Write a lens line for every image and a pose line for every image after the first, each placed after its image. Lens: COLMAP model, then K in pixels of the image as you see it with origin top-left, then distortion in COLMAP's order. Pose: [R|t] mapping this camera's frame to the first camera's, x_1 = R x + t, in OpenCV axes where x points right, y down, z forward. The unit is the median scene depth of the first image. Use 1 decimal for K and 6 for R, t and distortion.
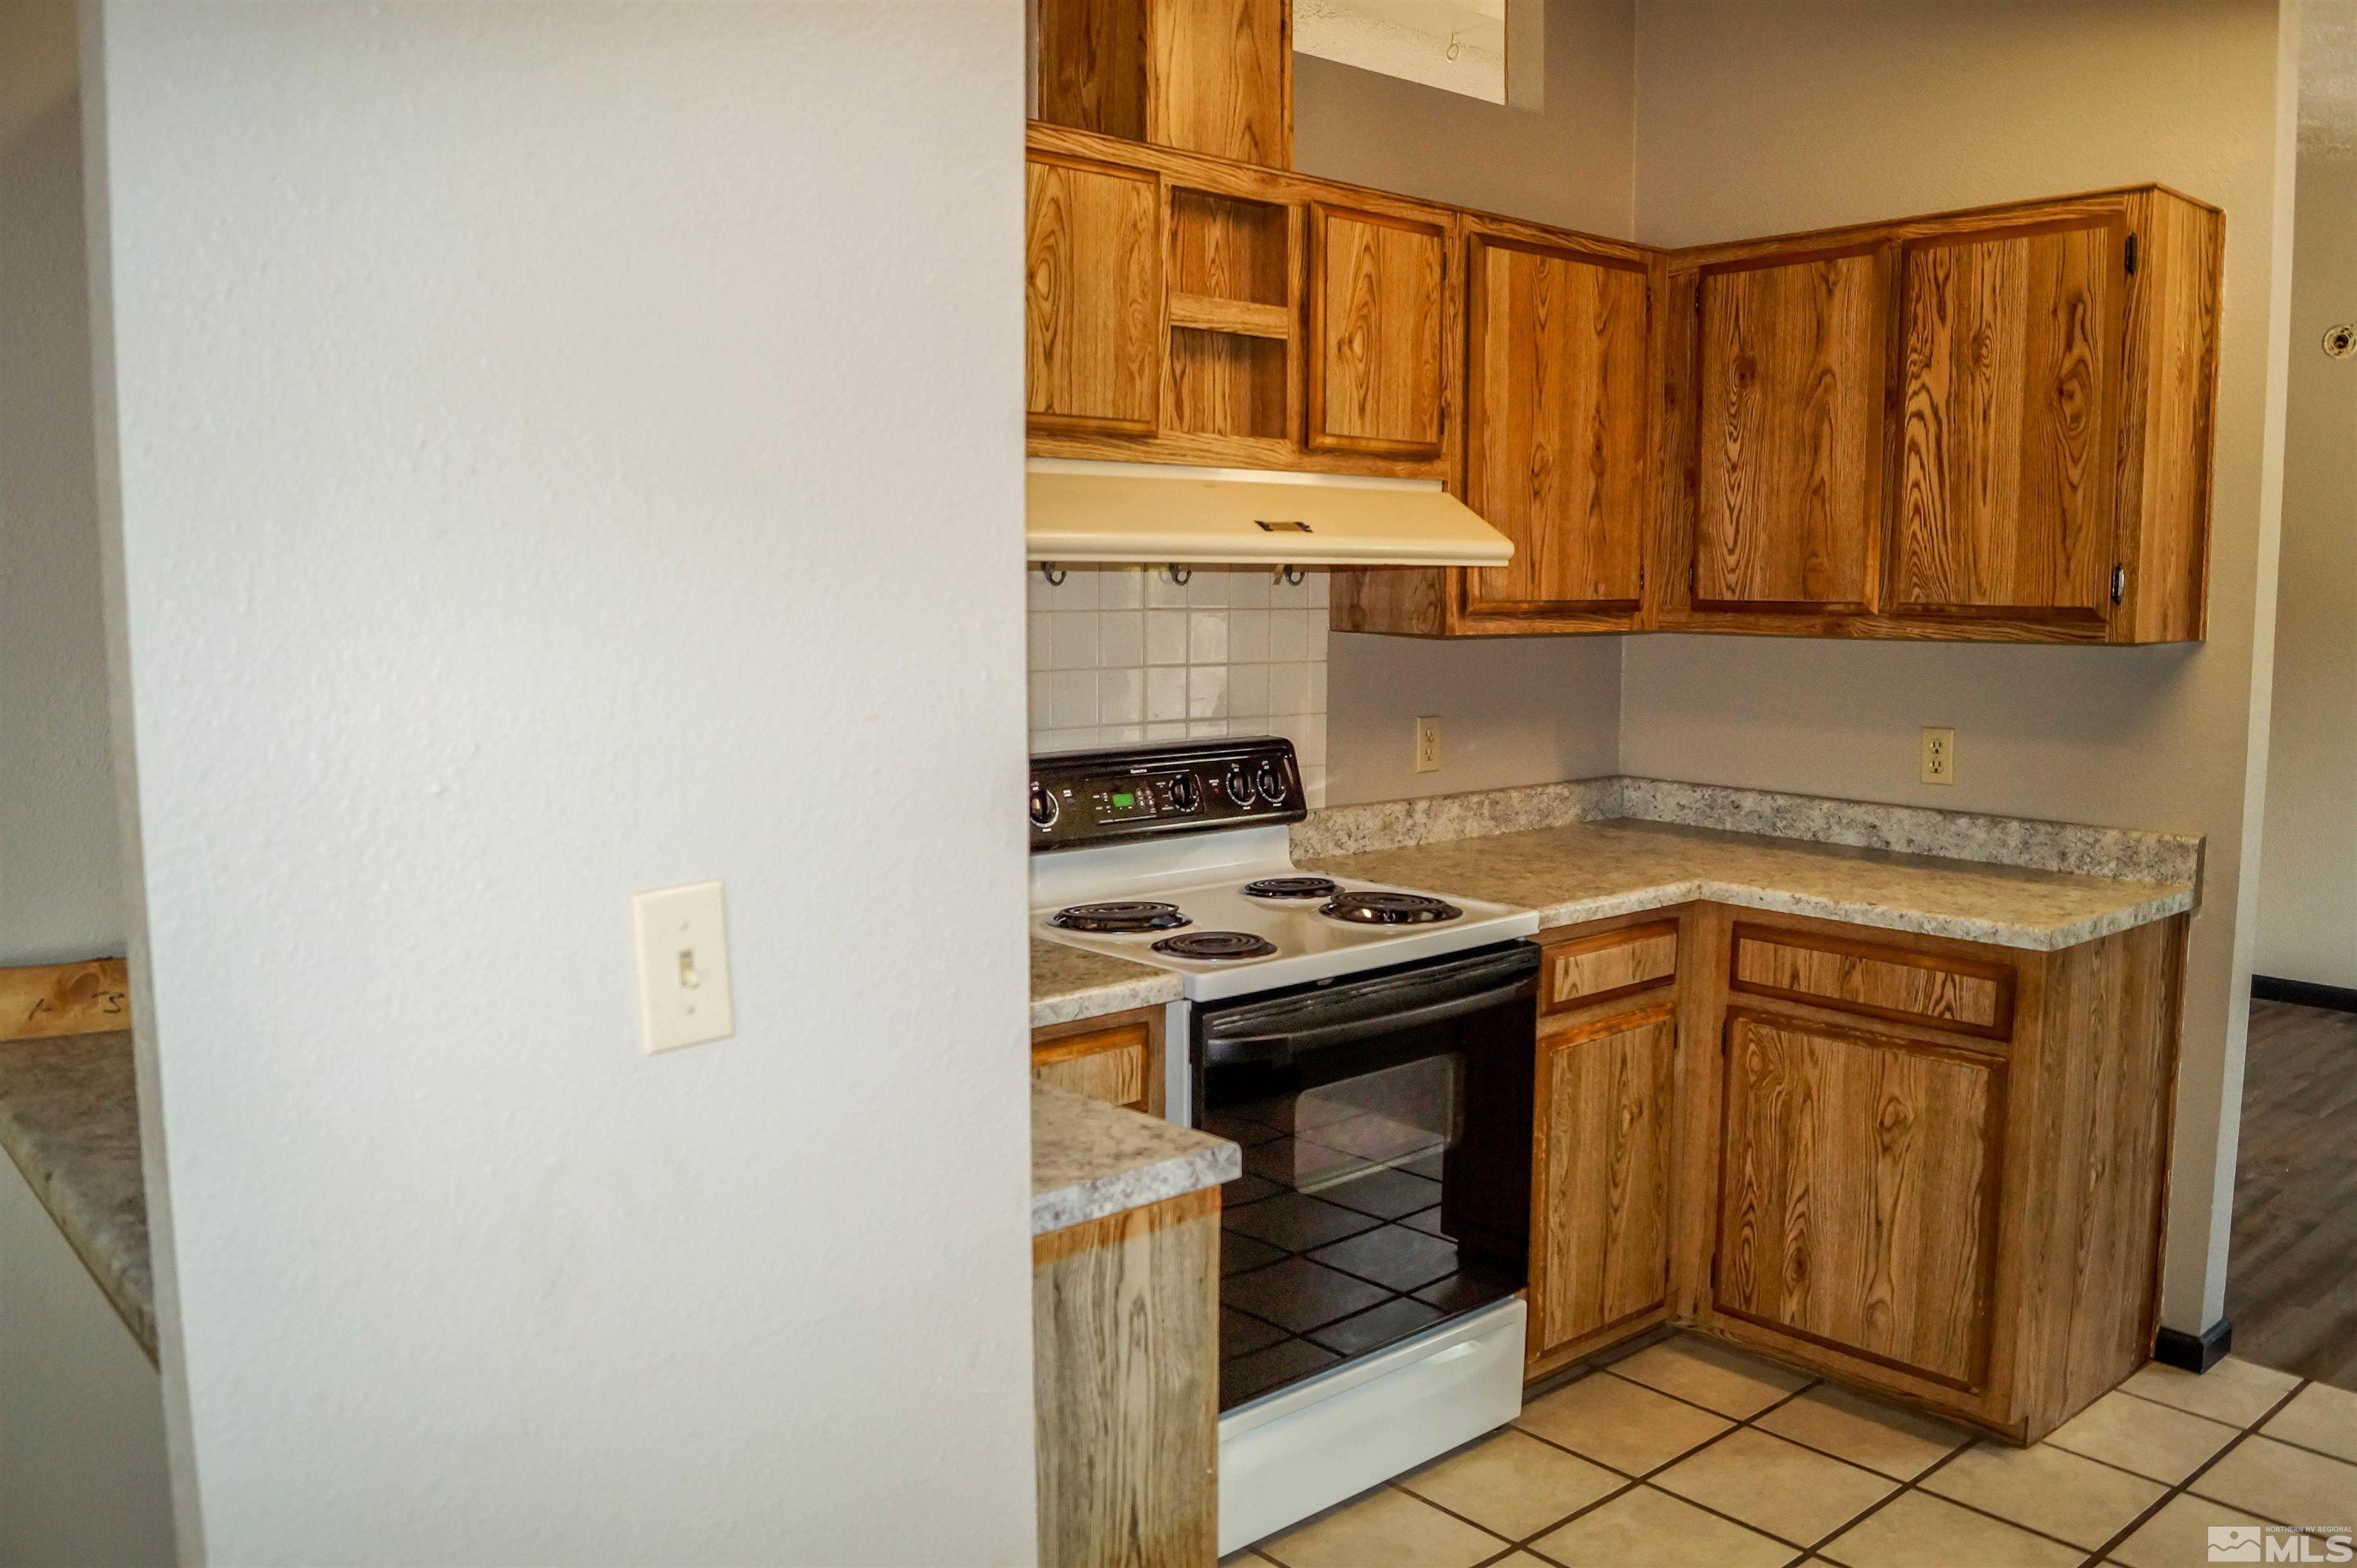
lens RADIAL K [[1865.2, 0, 1178.5], [0, 1865.2, 784.0], [0, 0, 1]] dist [-0.080351, 0.004885]
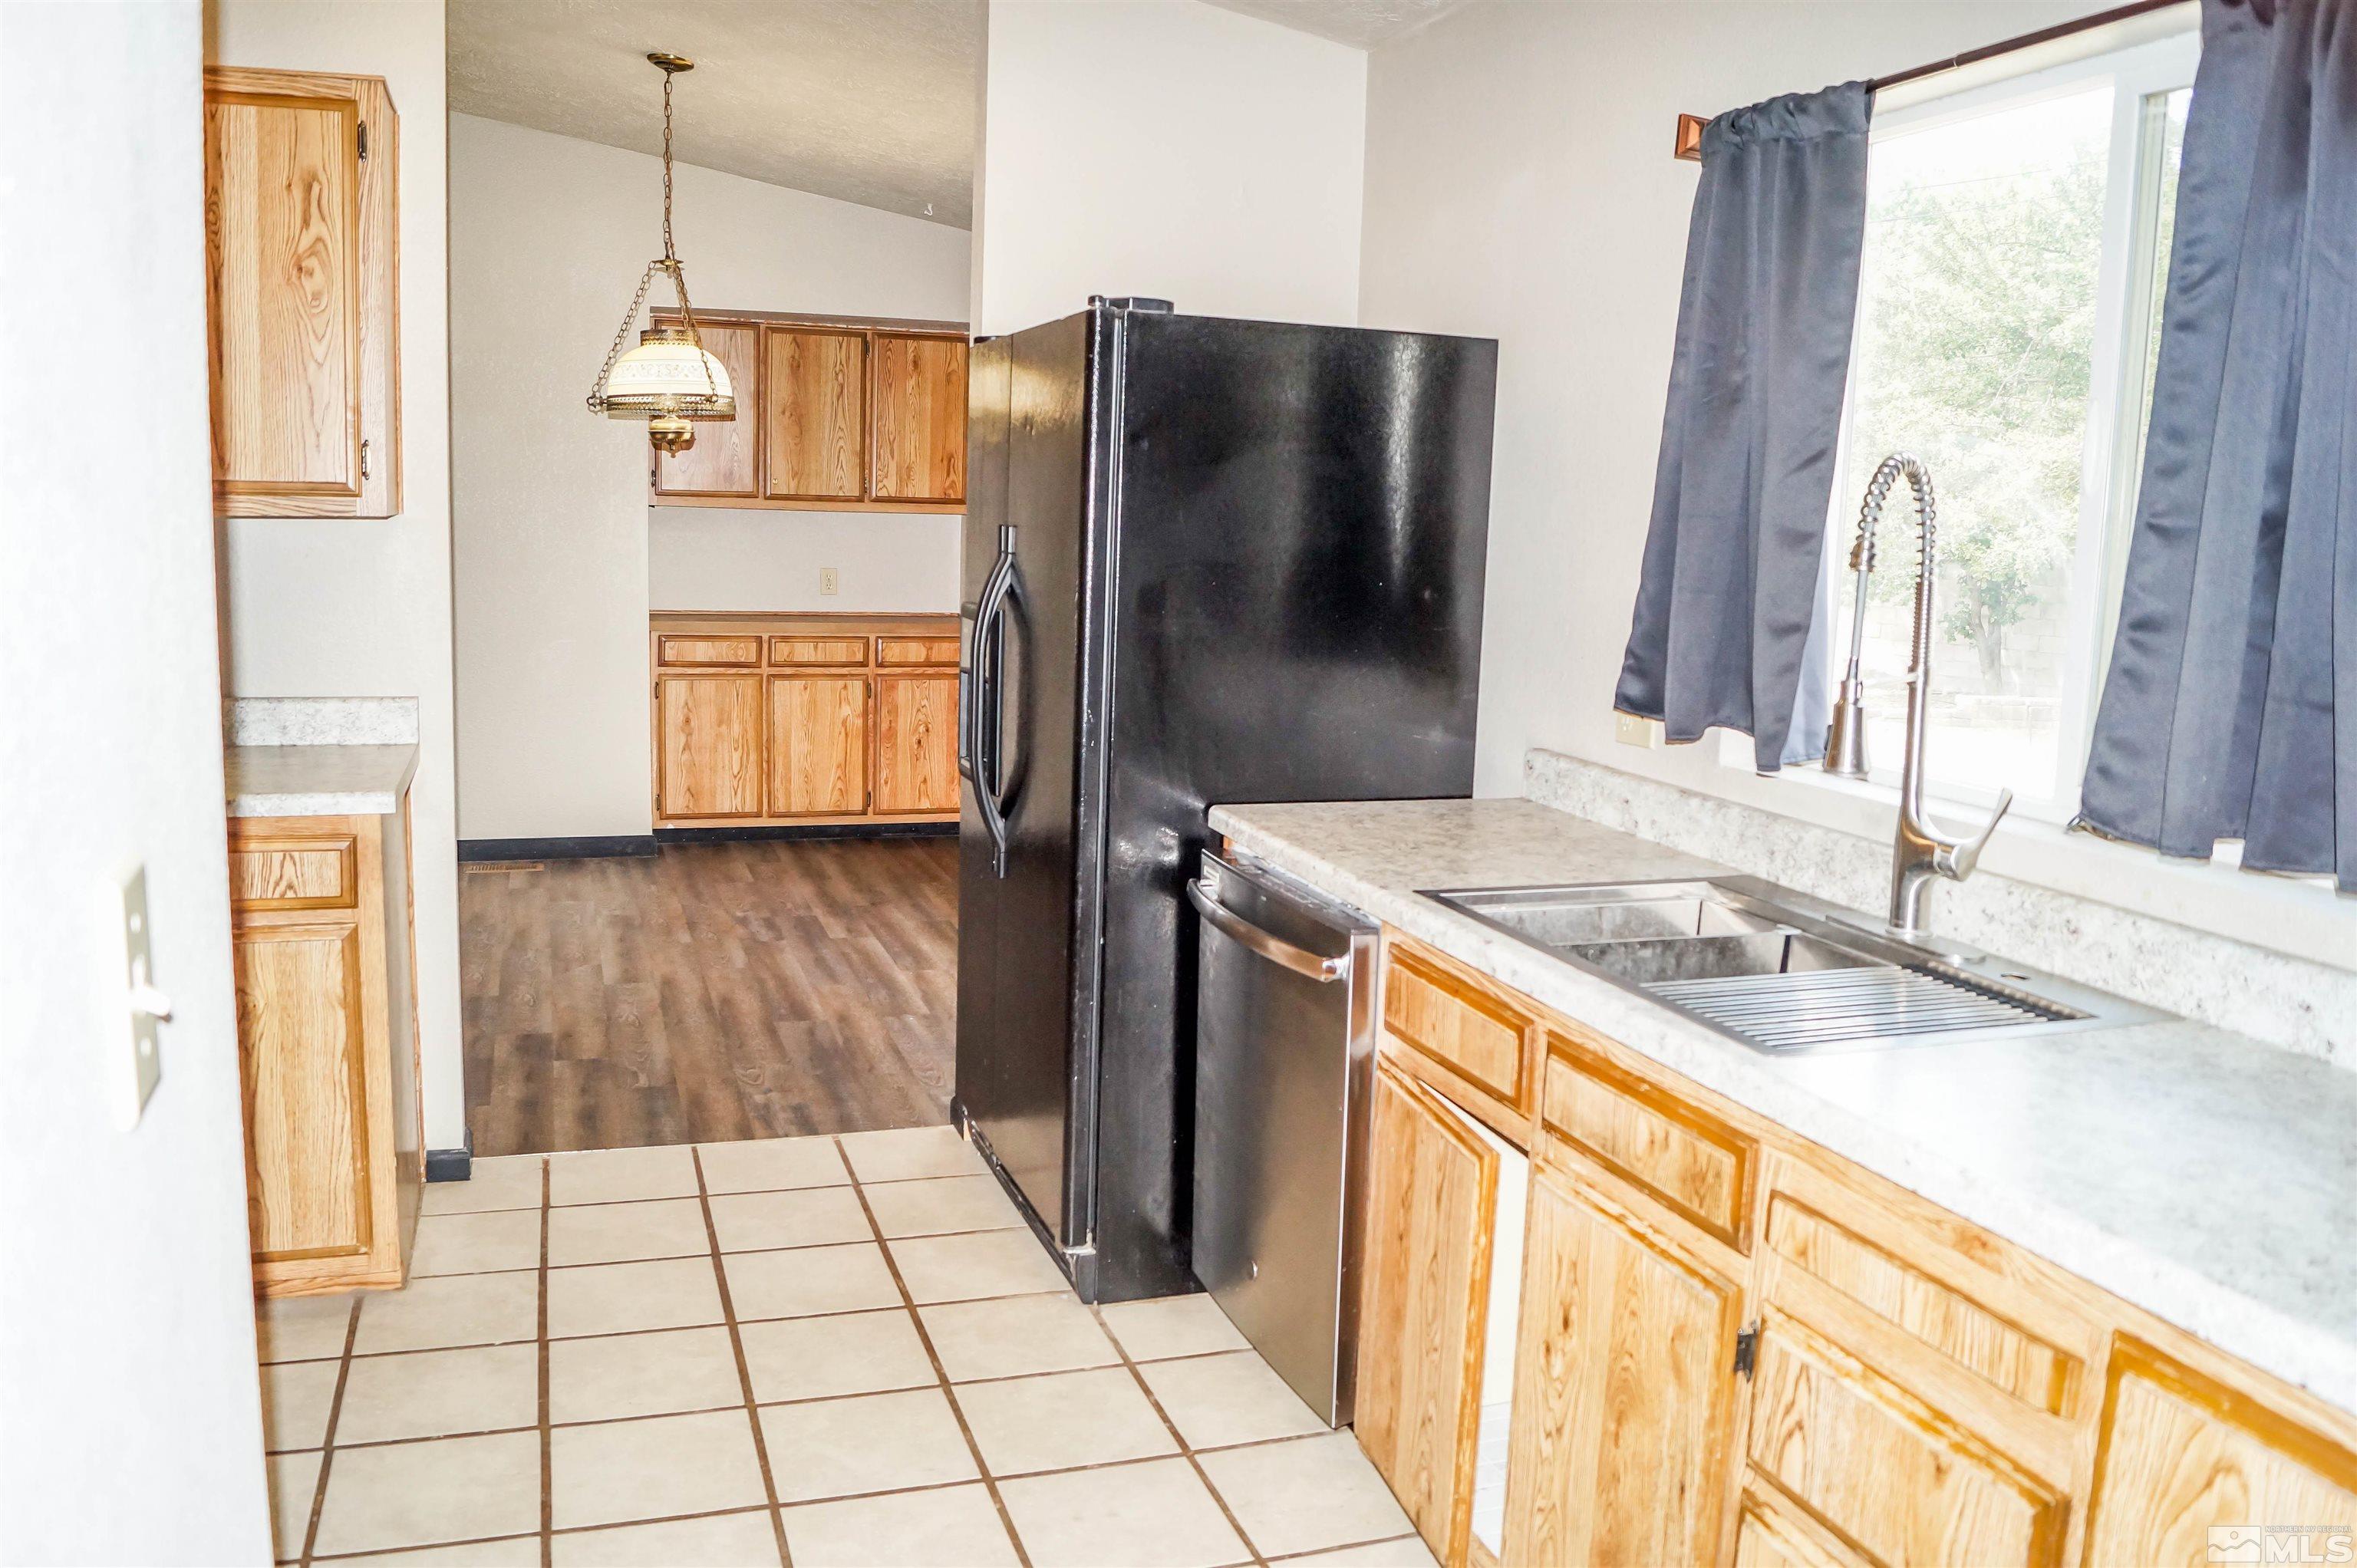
lens RADIAL K [[1865.2, 0, 1178.5], [0, 1865.2, 784.0], [0, 0, 1]] dist [-0.080351, 0.004885]
pose [[0.380286, -0.128778, 0.915860, -0.294029], [0.071889, 0.991379, 0.109547, -0.006999], [-0.922071, 0.024181, 0.386265, 0.169858]]
